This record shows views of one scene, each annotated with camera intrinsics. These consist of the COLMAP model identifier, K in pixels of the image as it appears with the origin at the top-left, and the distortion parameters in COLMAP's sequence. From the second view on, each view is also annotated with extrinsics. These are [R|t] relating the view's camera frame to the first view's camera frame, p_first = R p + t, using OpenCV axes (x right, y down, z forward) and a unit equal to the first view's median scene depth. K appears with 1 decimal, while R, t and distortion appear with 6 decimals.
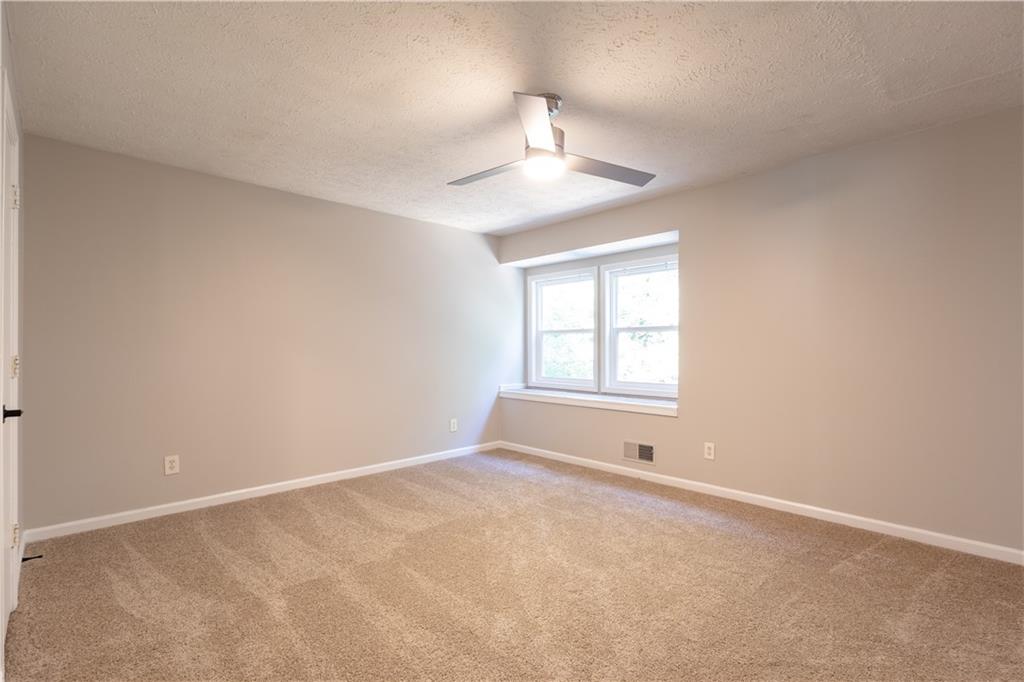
lens RADIAL K [[459.9, 0, 509.3], [0, 459.9, 345.6], [0, 0, 1]] dist [0.001454, 0.000350]
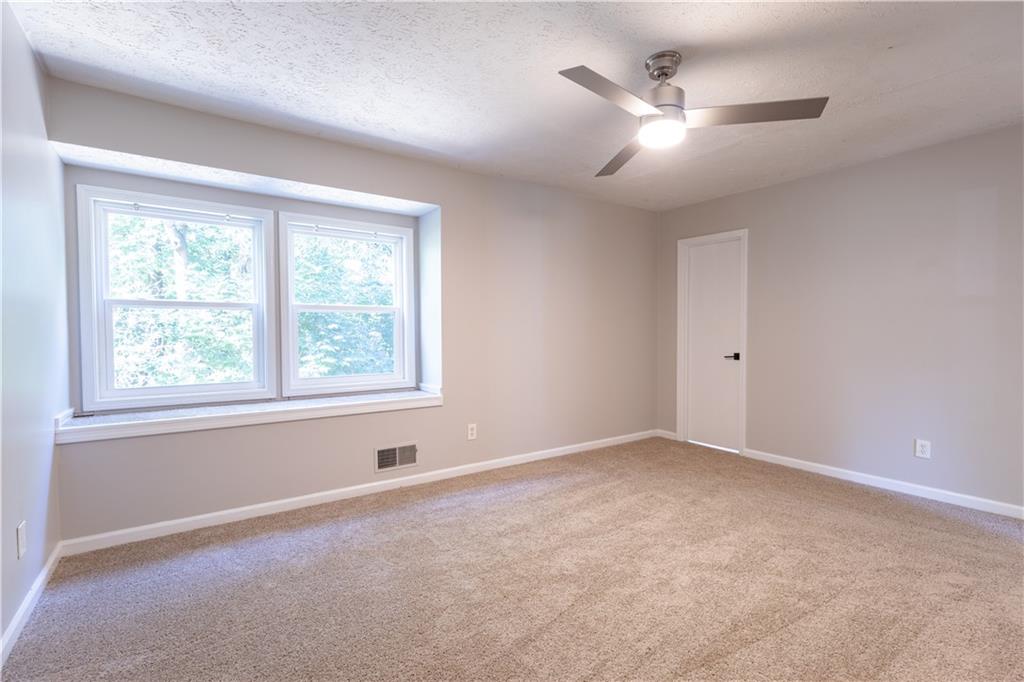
lens RADIAL K [[459.9, 0, 510.7], [0, 459.9, 336.7], [0, 0, 1]] dist [0.001454, 0.000350]
pose [[0.154638, -0.003753, 0.987964, -0.423310], [0.000126, 0.999993, 0.003779, 0.008853], [-0.987971, -0.000459, 0.154637, 0.559221]]
